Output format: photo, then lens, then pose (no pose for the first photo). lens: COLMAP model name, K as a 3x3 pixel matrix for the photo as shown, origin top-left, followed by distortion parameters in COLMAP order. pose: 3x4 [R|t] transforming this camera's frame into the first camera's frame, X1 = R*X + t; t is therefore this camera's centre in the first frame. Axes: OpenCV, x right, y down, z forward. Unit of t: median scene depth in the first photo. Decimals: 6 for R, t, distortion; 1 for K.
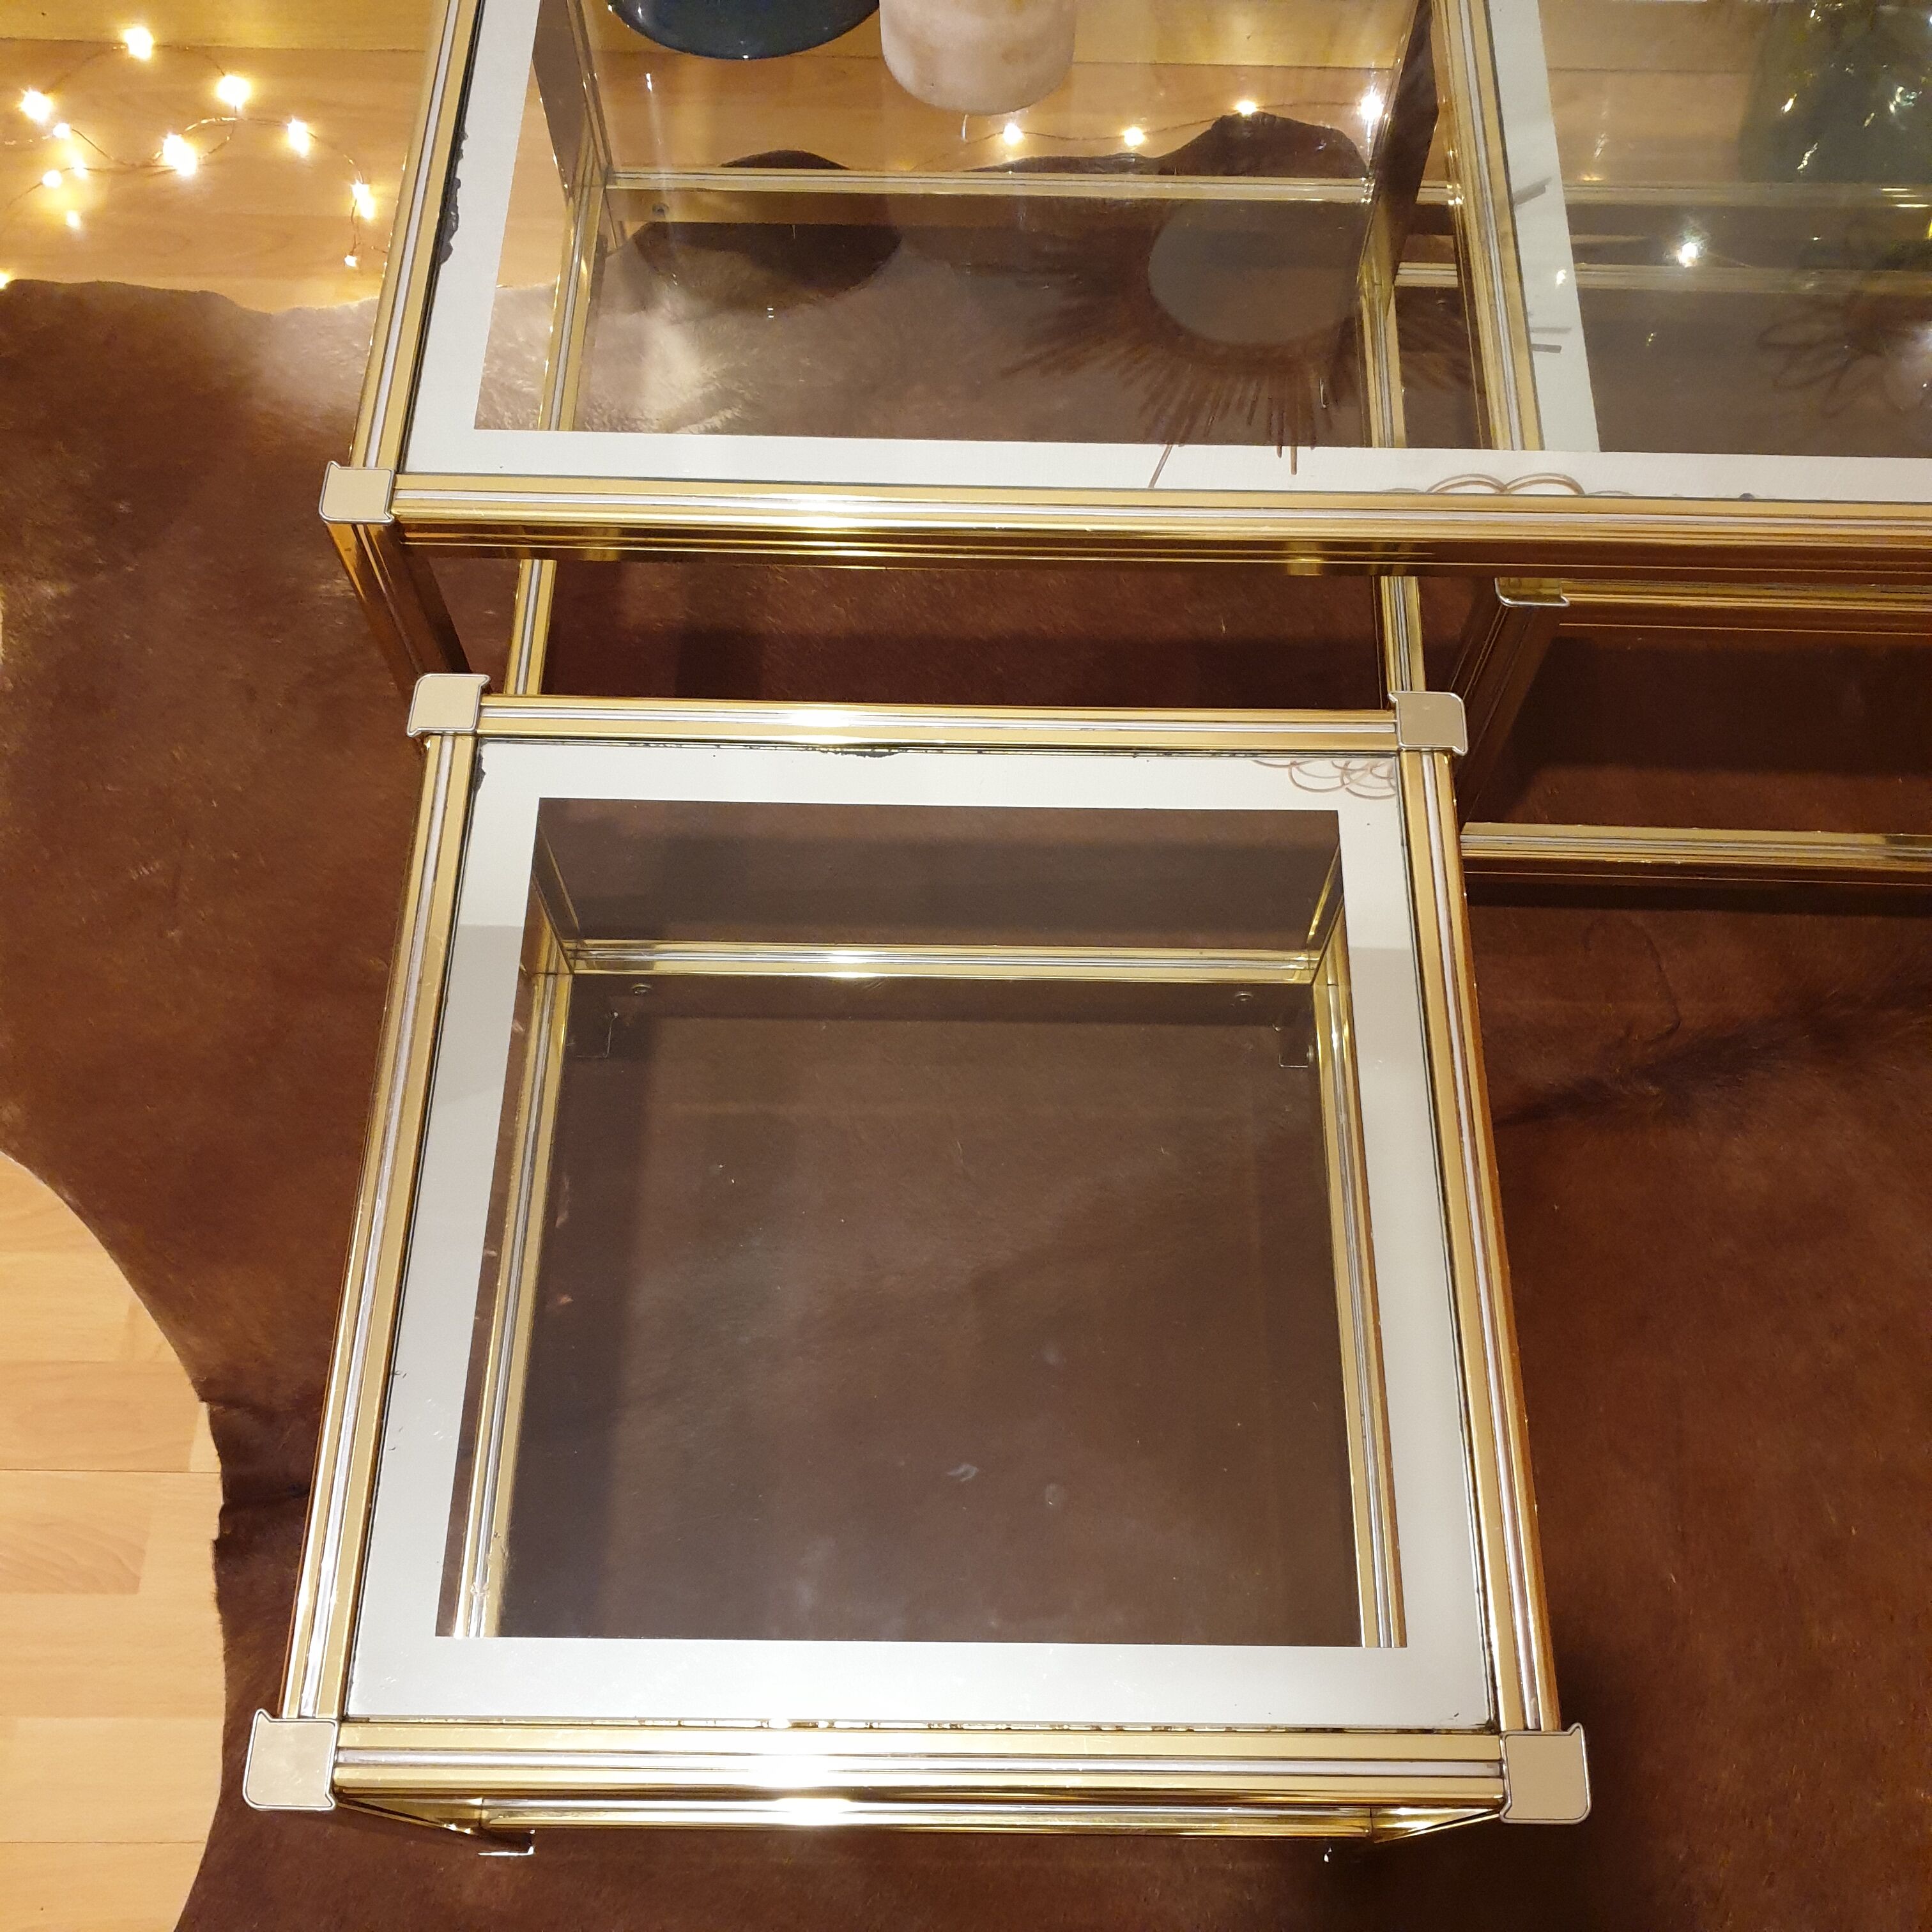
lens RADIAL K [[1994.4, 0, 984.4], [0, 1994.4, 956.7], [0, 0, 1]] dist [-0.000477, 0.019065]
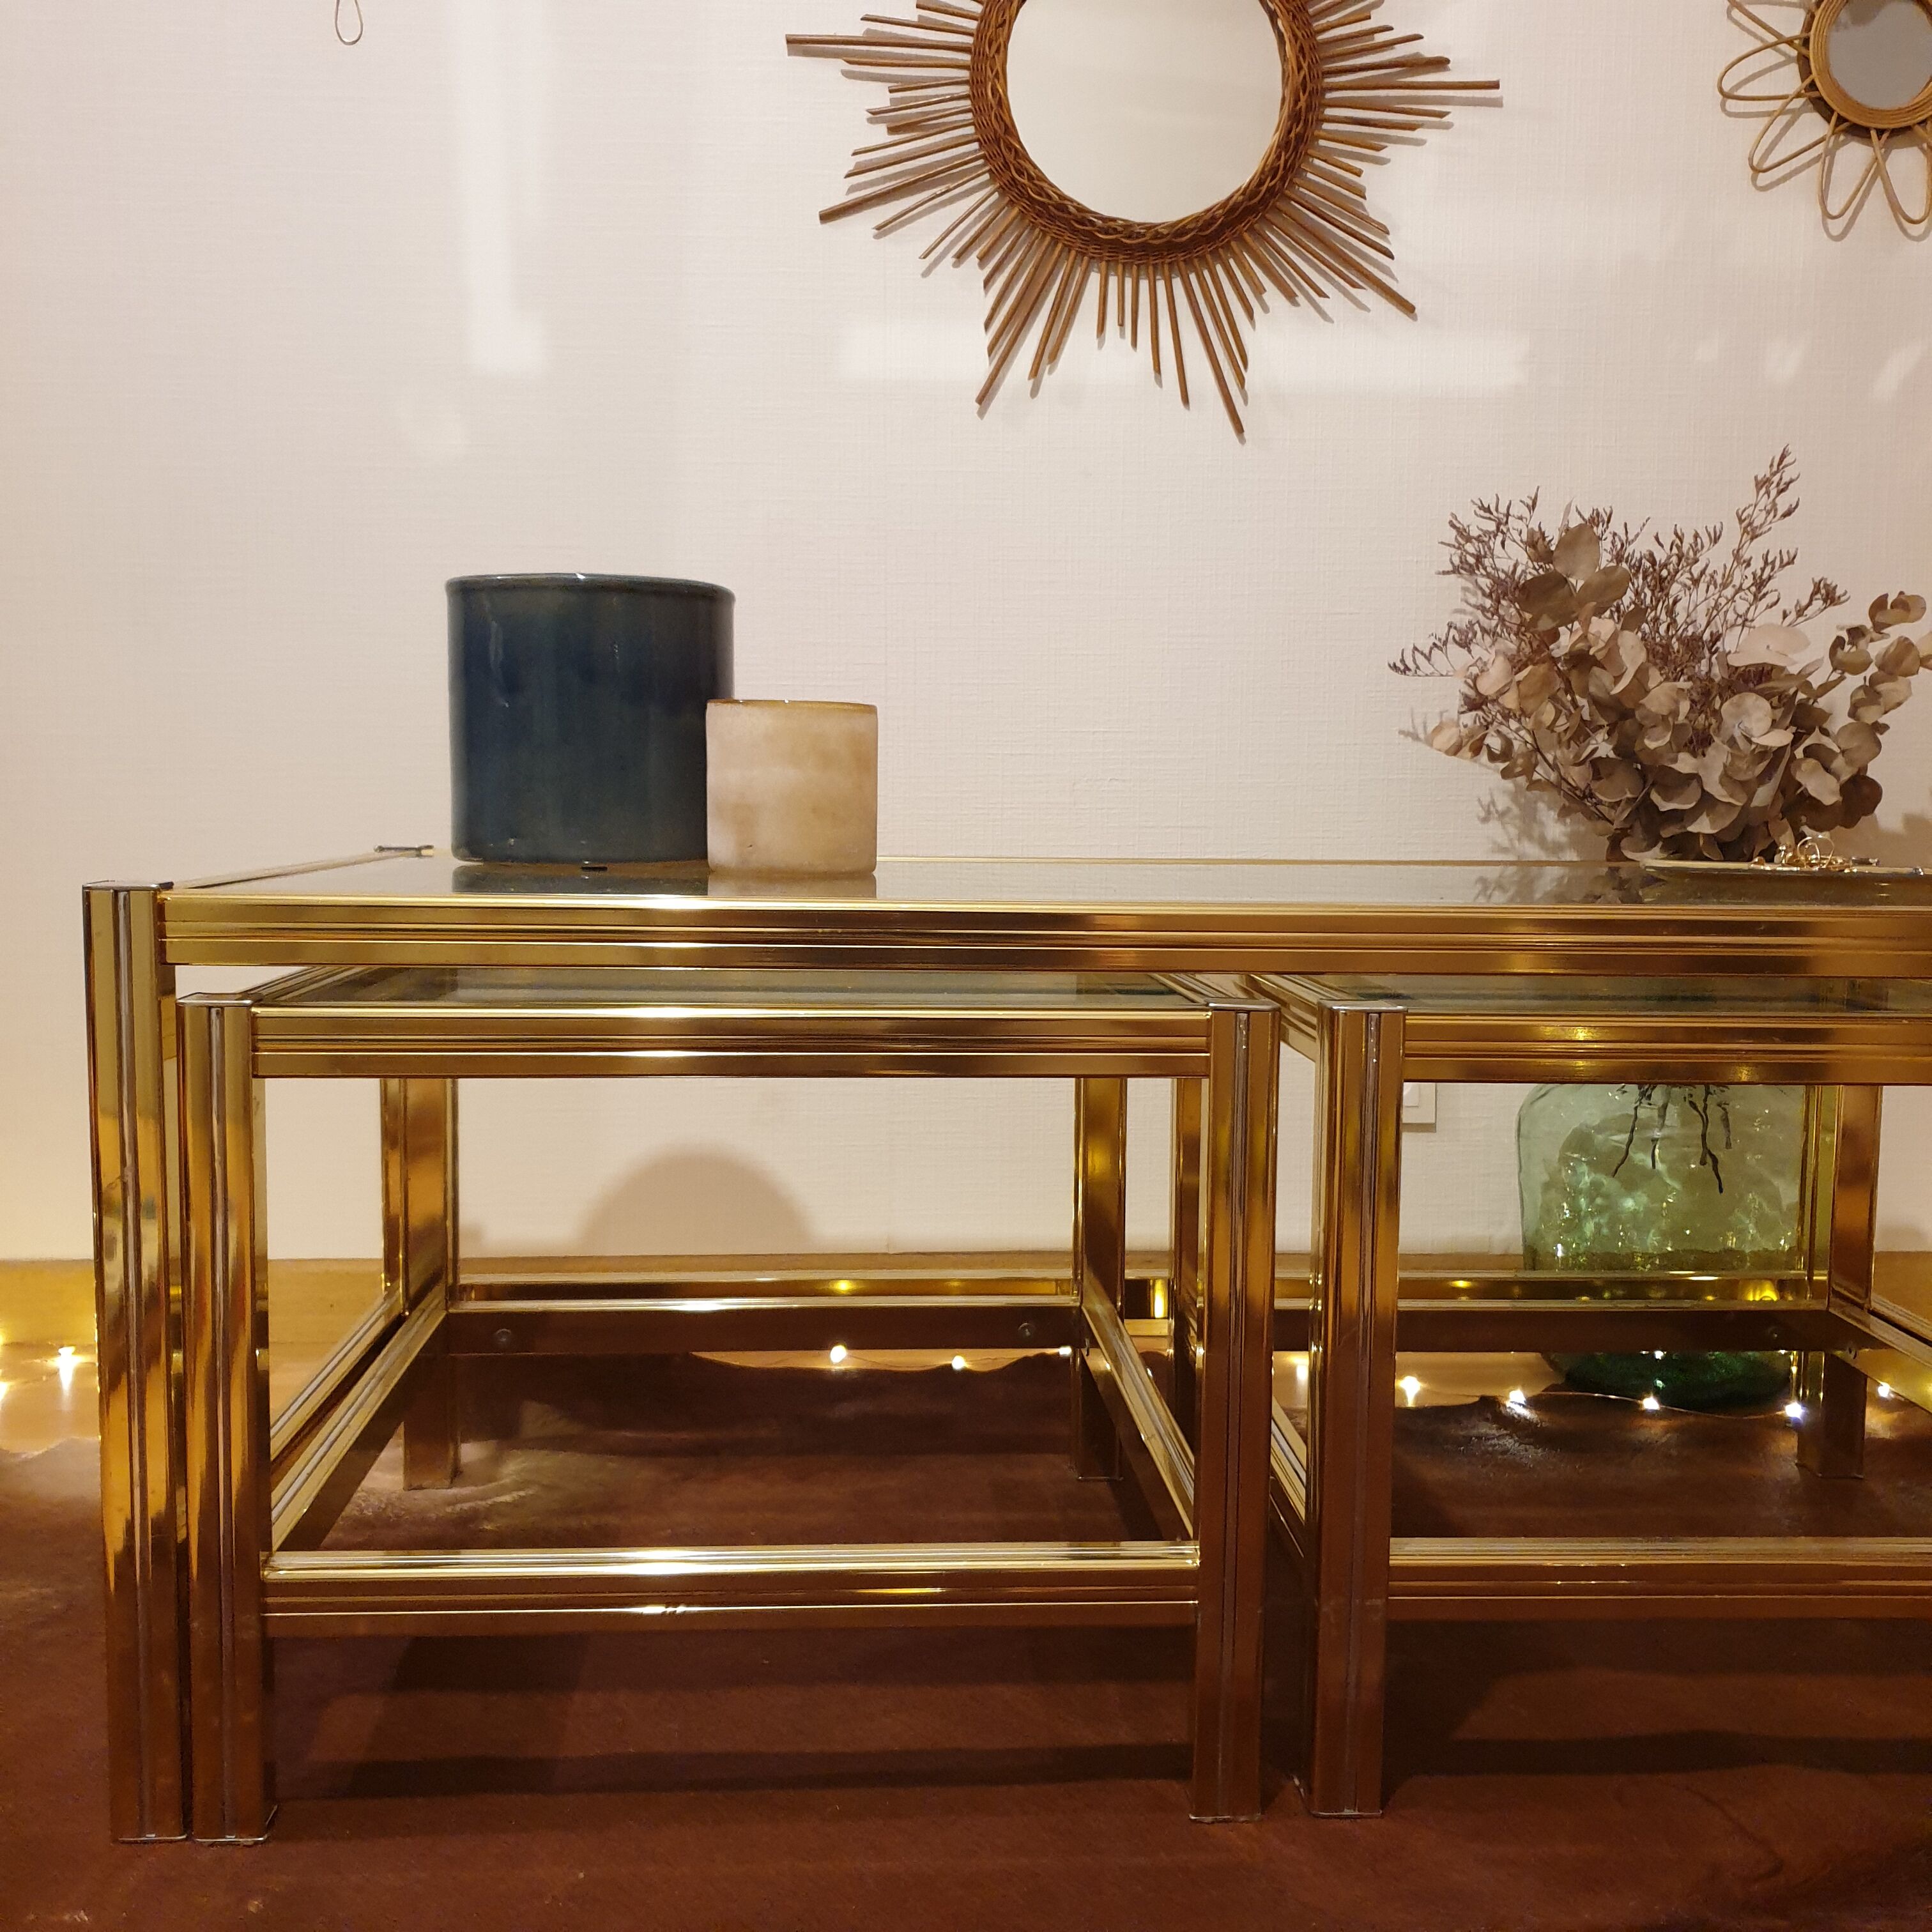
lens RADIAL K [[1985.3, 0, 960.8], [0, 1985.3, 986.0], [0, 0, 1]] dist [0.001018, 0.021144]
pose [[0.997846, -0.008856, 0.065003, 0.016423], [0.059960, 0.525169, -0.848883, 0.462644], [-0.026620, 0.850952, 0.524568, 0.394122]]
